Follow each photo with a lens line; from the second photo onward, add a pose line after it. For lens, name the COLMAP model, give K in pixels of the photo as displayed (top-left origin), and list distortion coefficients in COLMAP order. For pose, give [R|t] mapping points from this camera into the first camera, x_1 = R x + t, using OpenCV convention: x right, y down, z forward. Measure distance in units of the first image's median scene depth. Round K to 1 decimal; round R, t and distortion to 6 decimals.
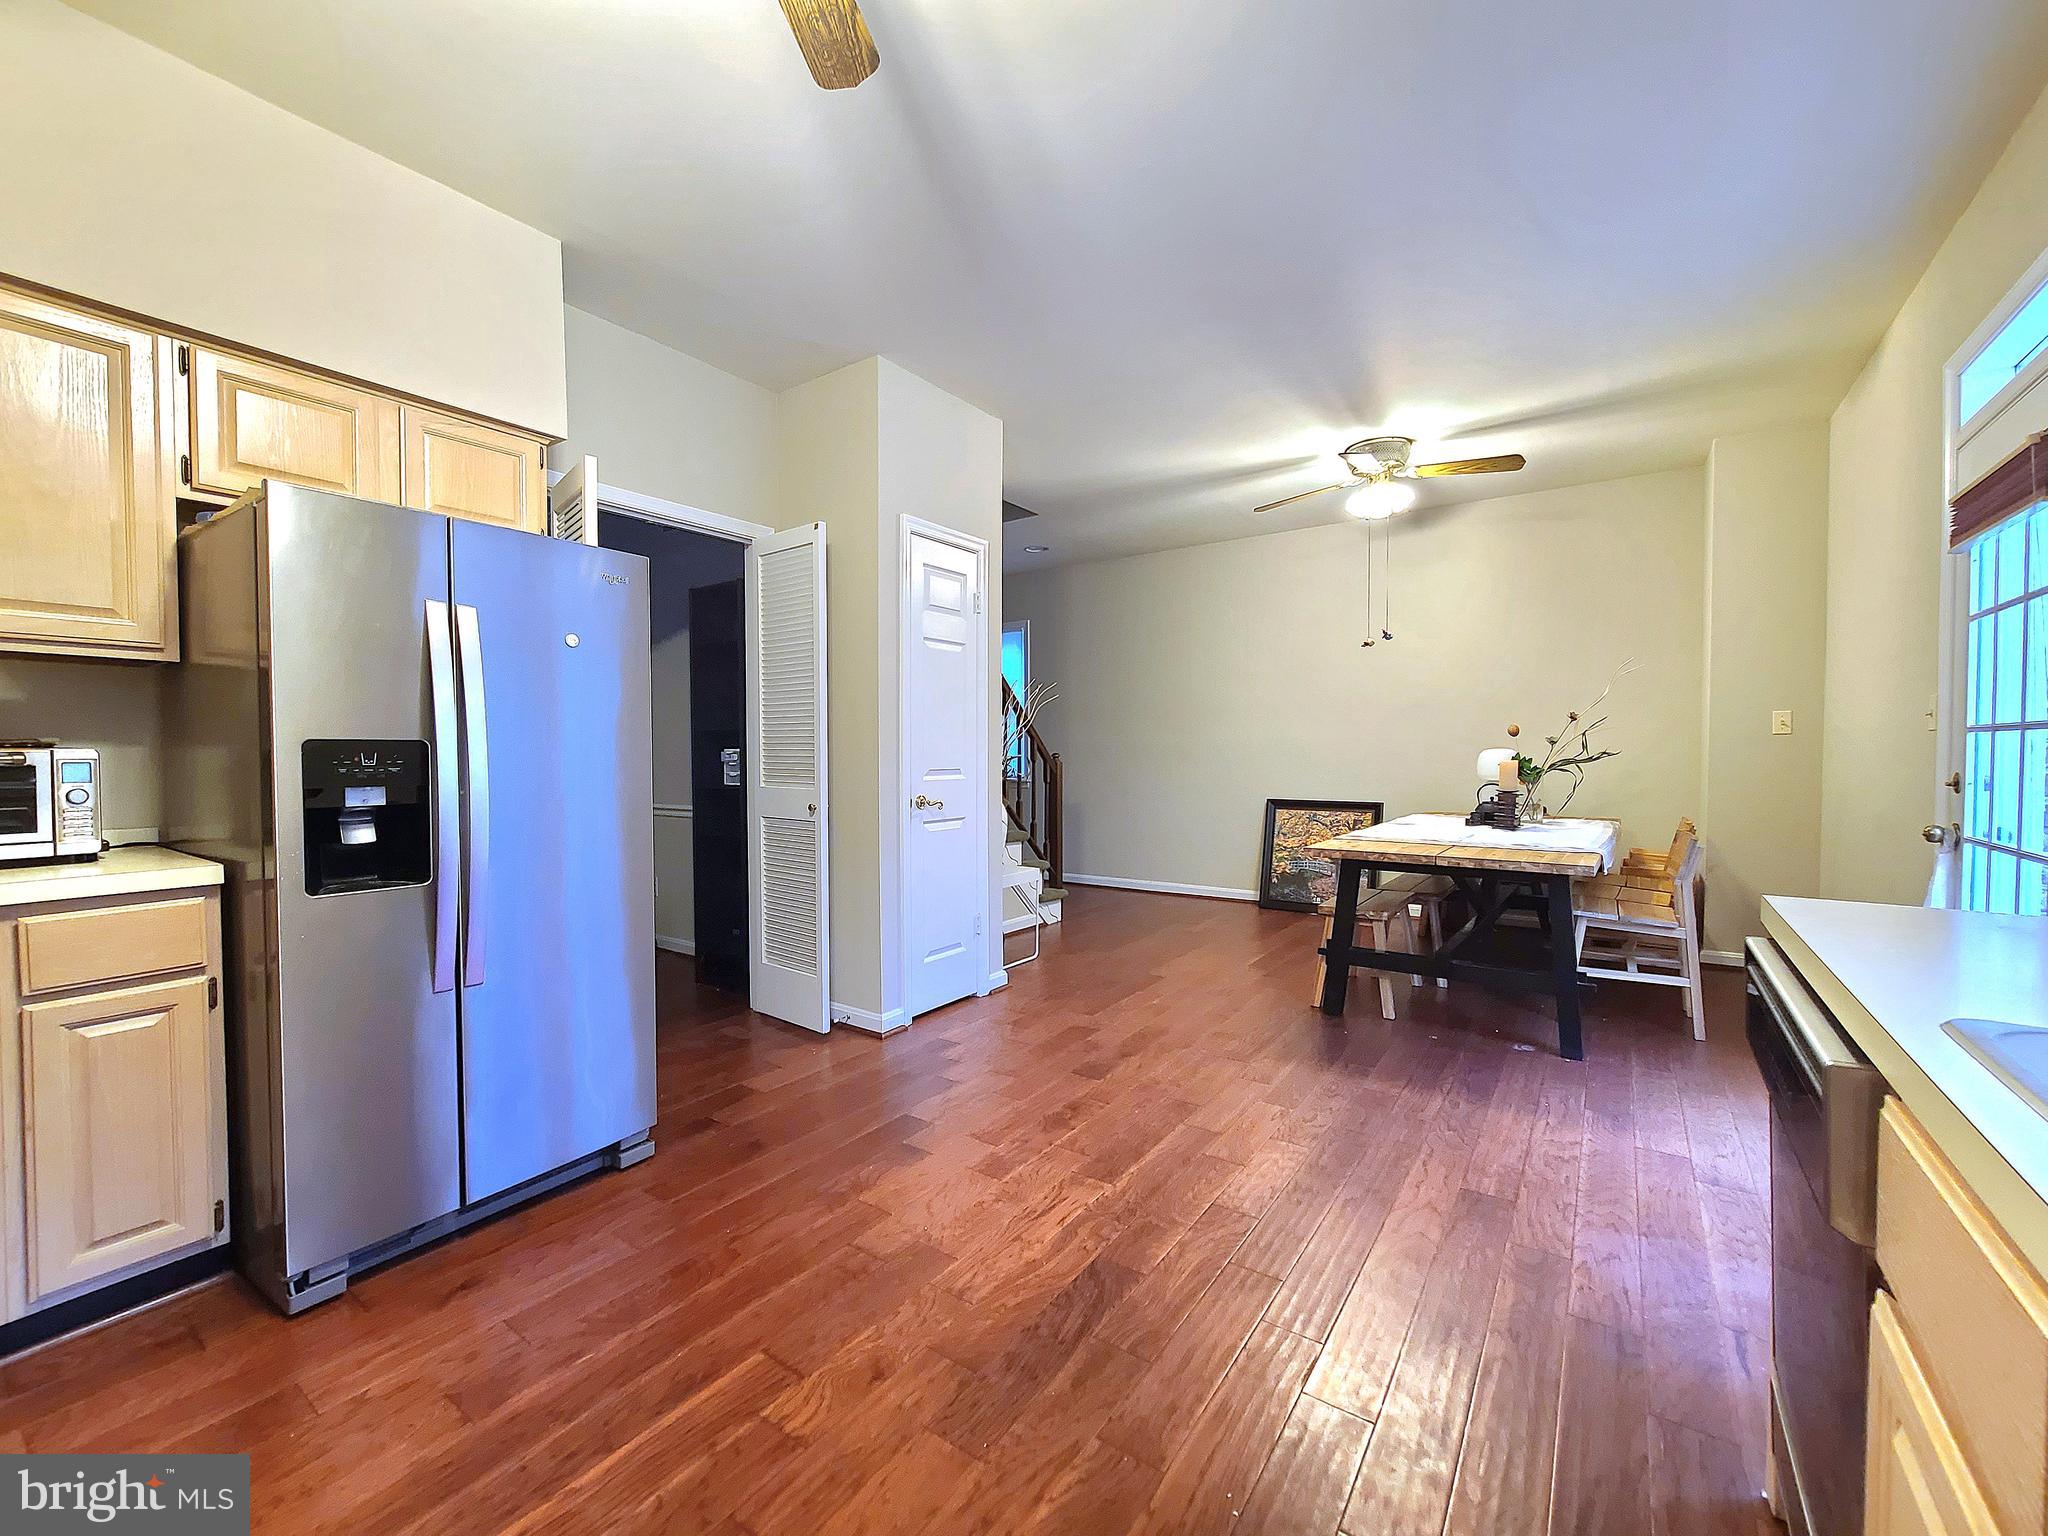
lens RADIAL K [[840.0, 0, 1001.9], [0, 840.0, 768.8], [0, 0, 1]] dist [-0.002723, -0.000956]
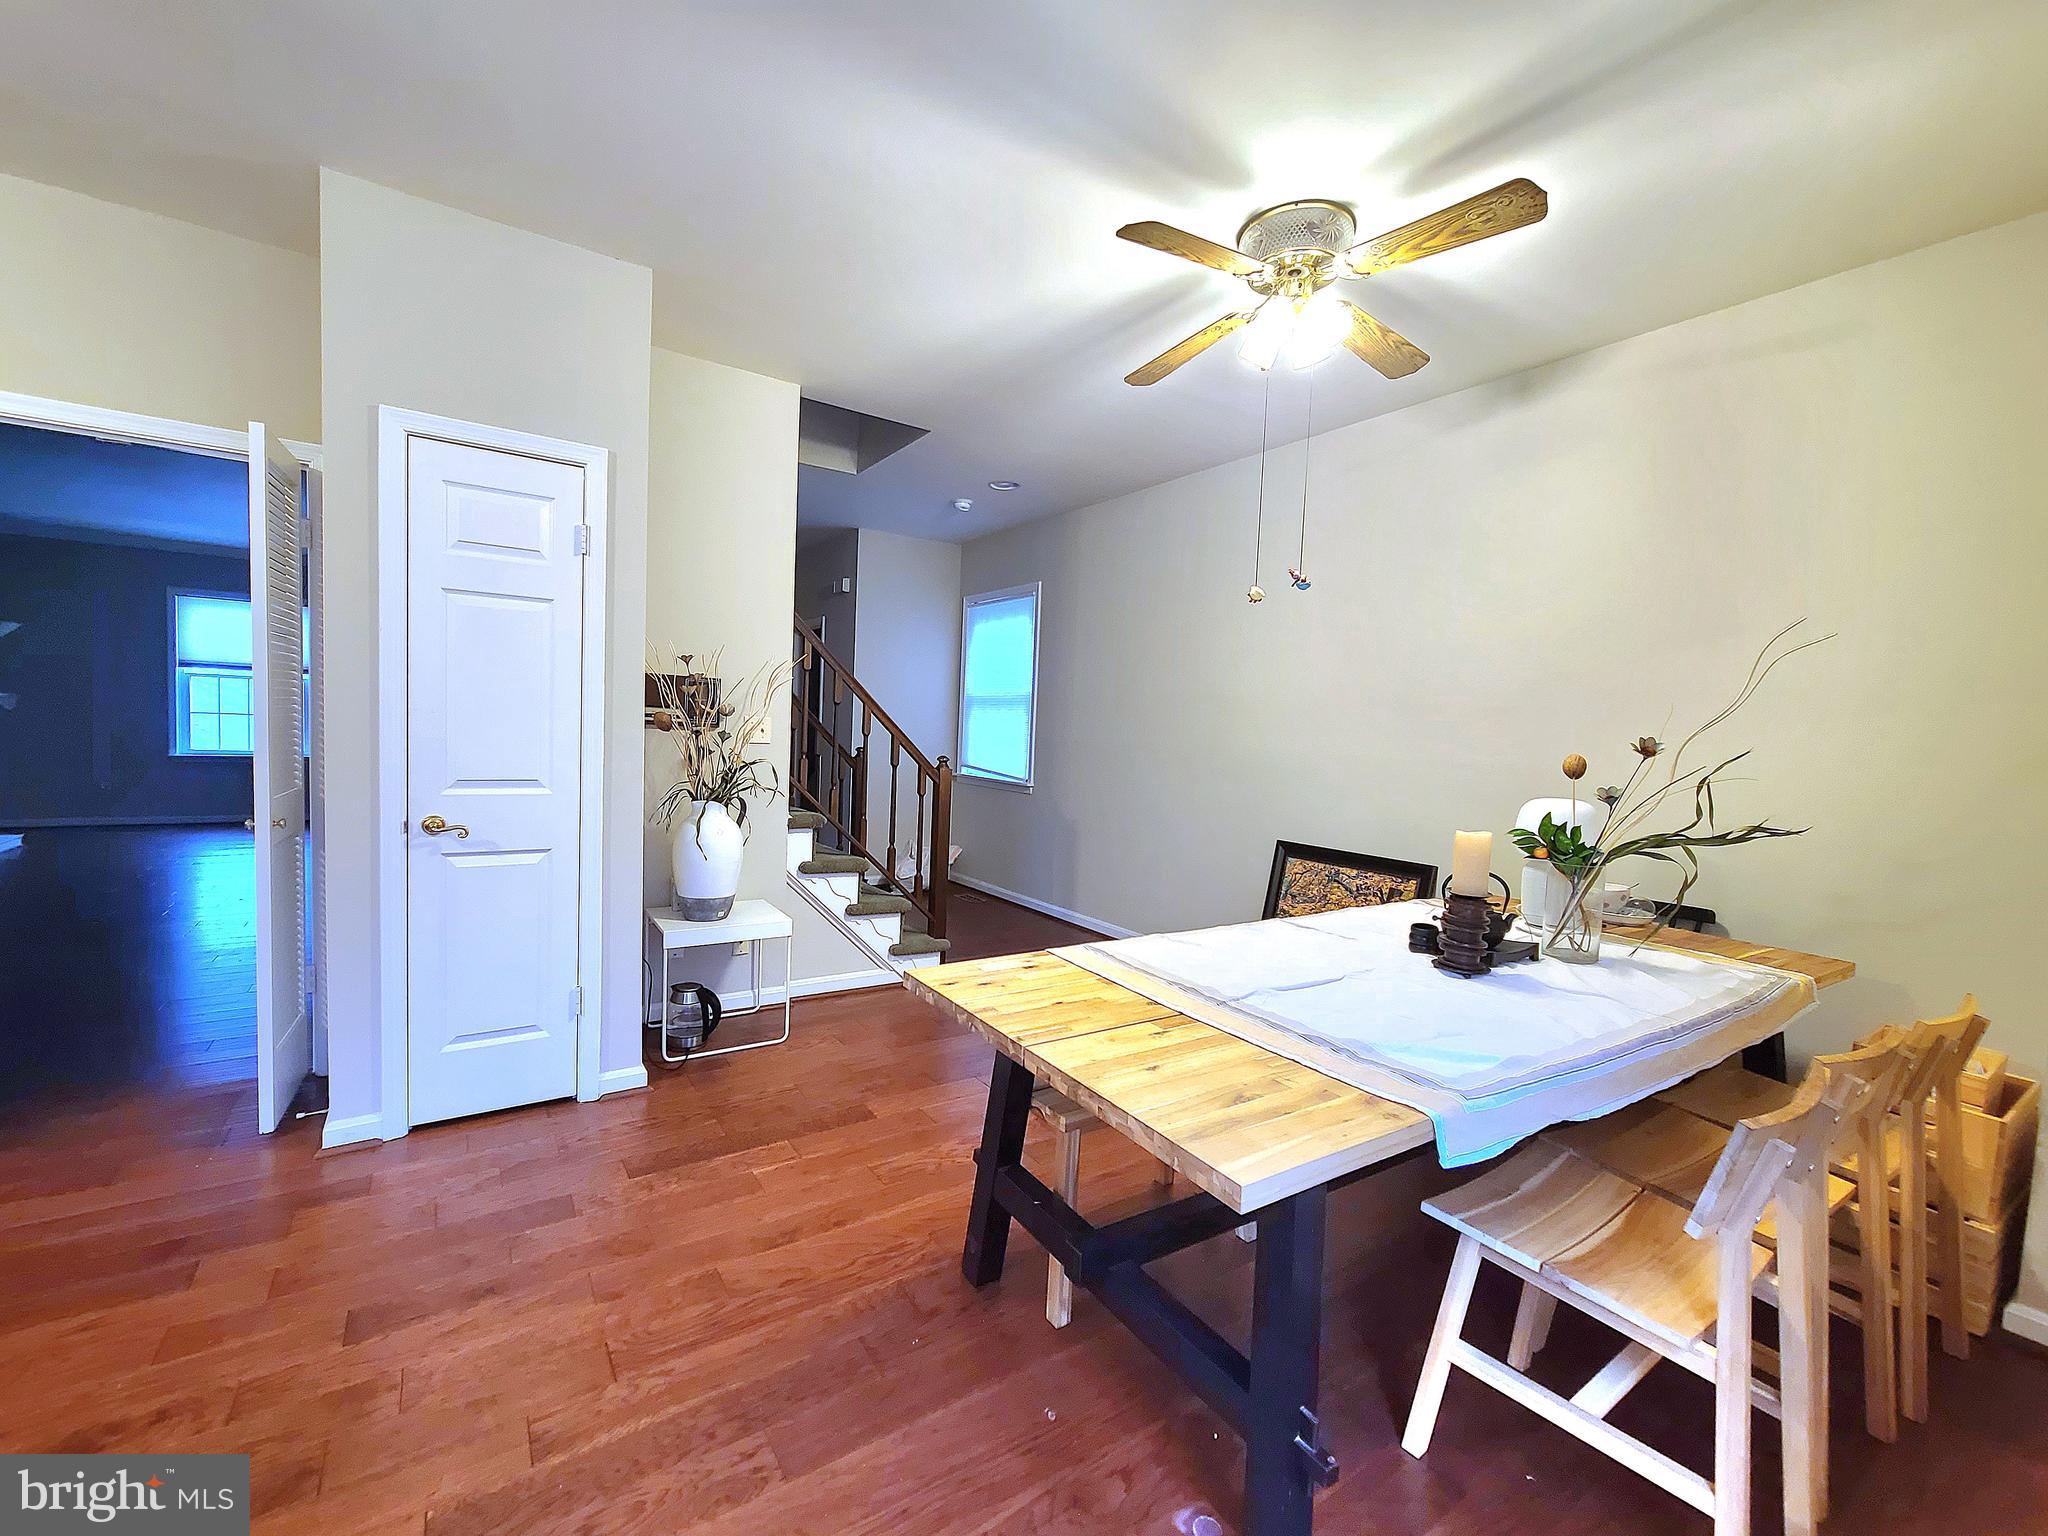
lens RADIAL K [[840.0, 0, 1001.9], [0, 840.0, 768.8], [0, 0, 1]] dist [-0.002723, -0.000956]
pose [[0.936044, 0.059629, -0.346793, 0.521435], [-0.051485, 0.998140, 0.032658, -0.048588], [0.348095, -0.012715, 0.937373, 0.454766]]
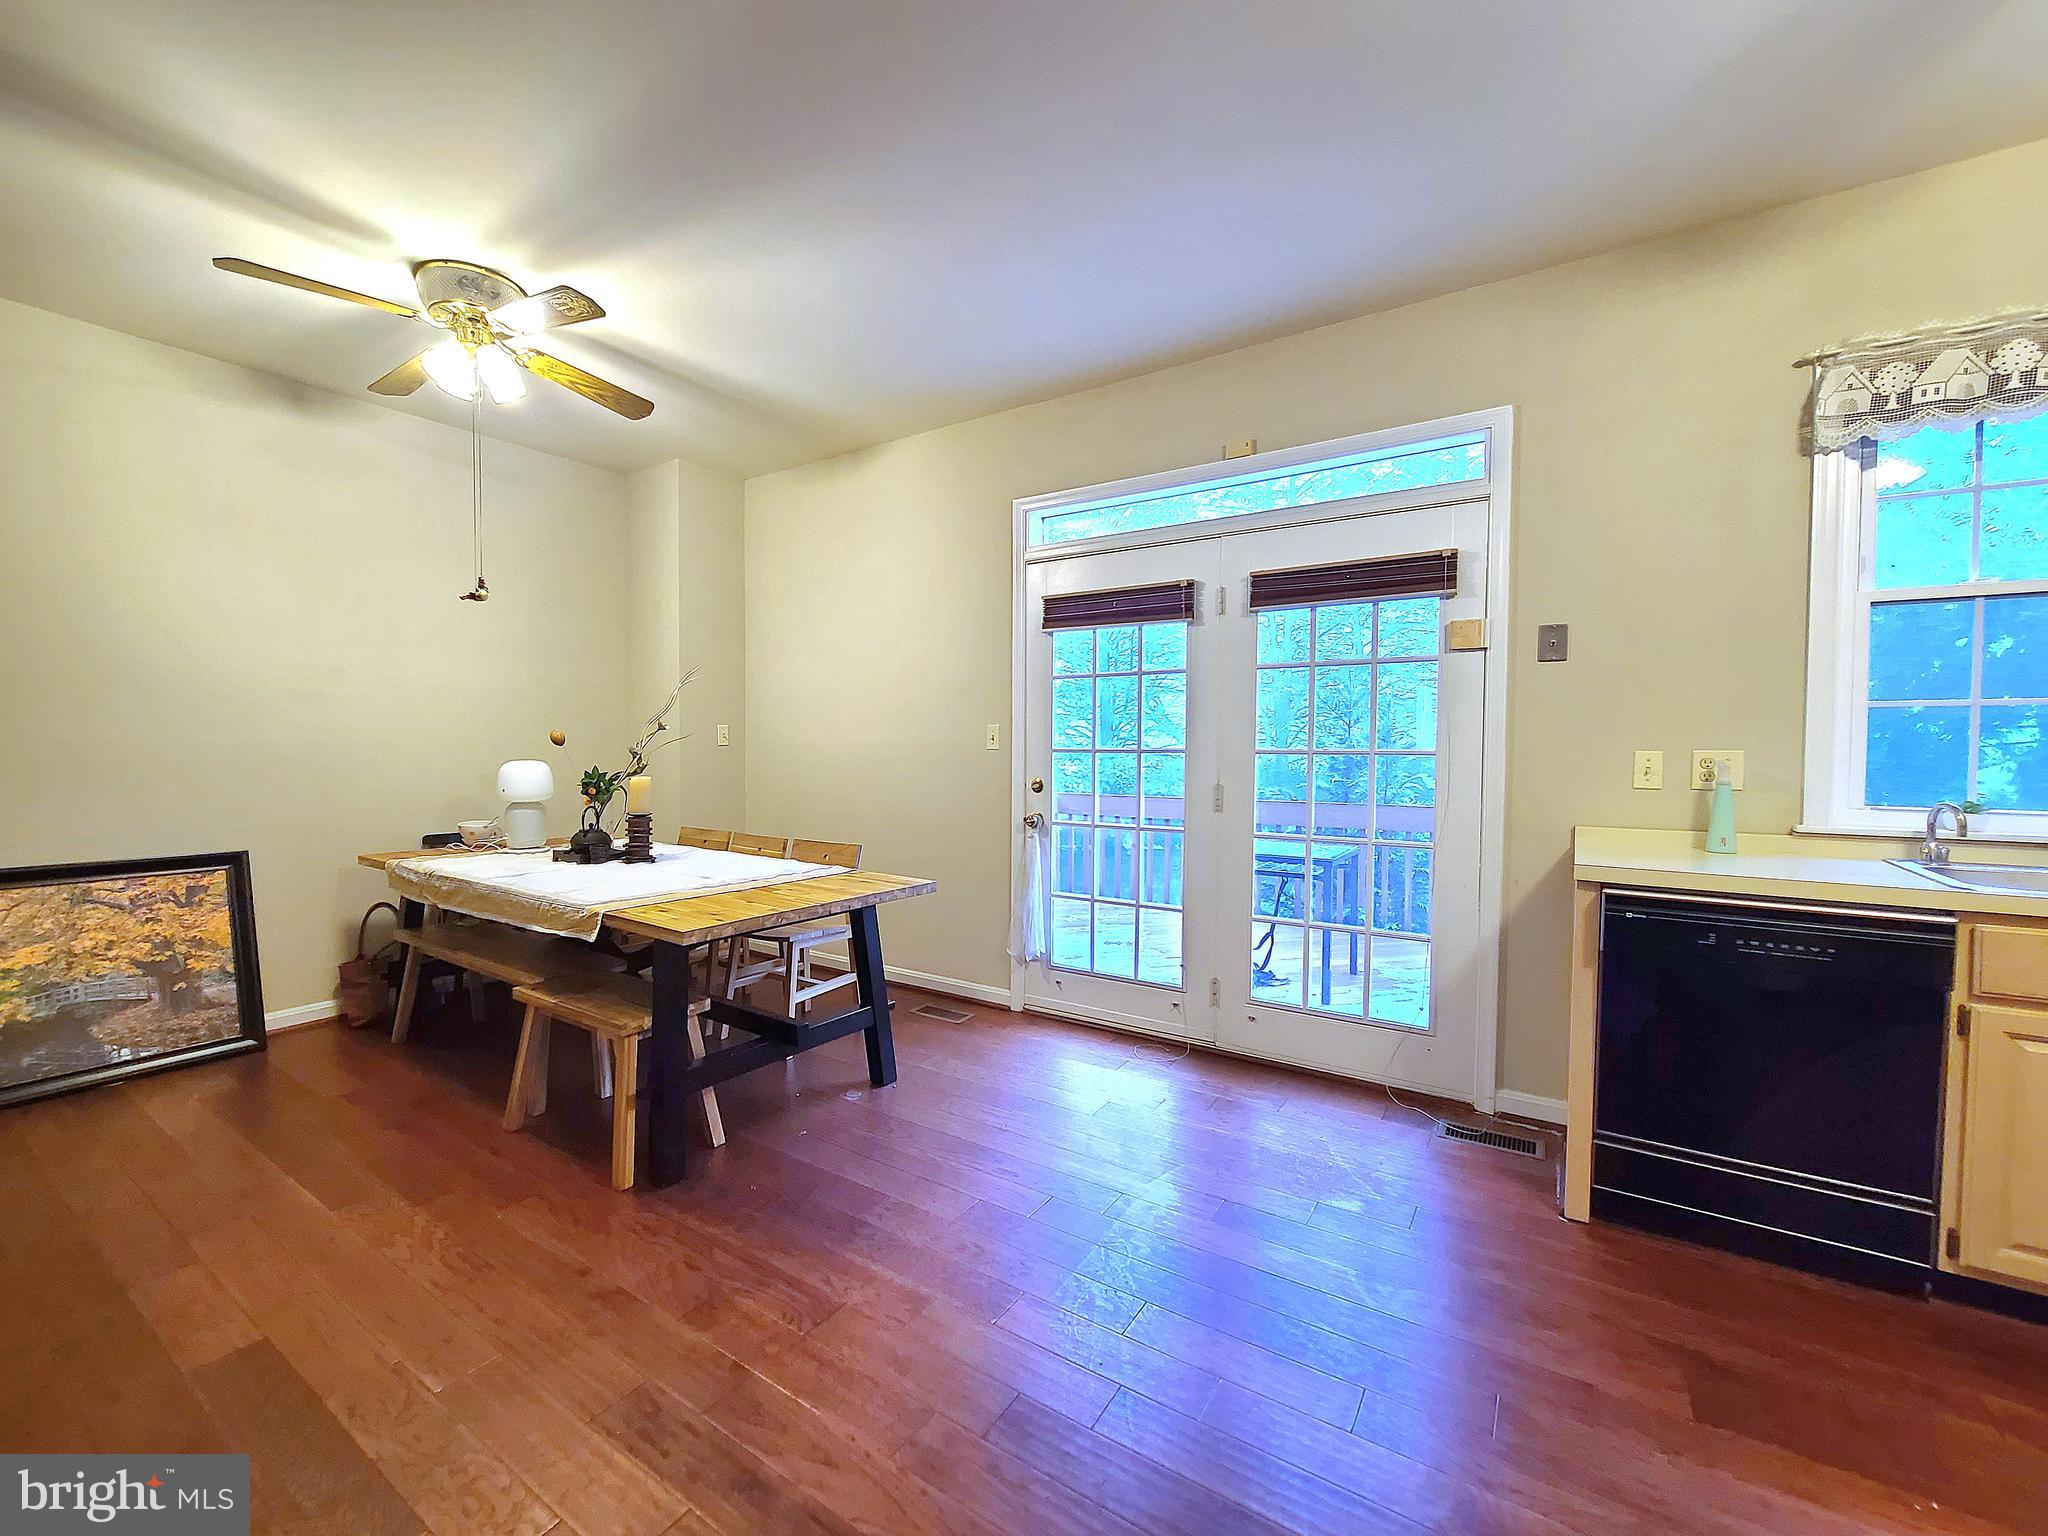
lens RADIAL K [[840.0, 0, 1001.9], [0, 840.0, 768.8], [0, 0, 1]] dist [-0.002723, -0.000956]
pose [[-0.035557, -0.022900, 0.999105, -0.224848], [0.018554, 0.999550, 0.023571, -0.031007], [-0.999195, 0.019376, -0.035116, 0.687773]]
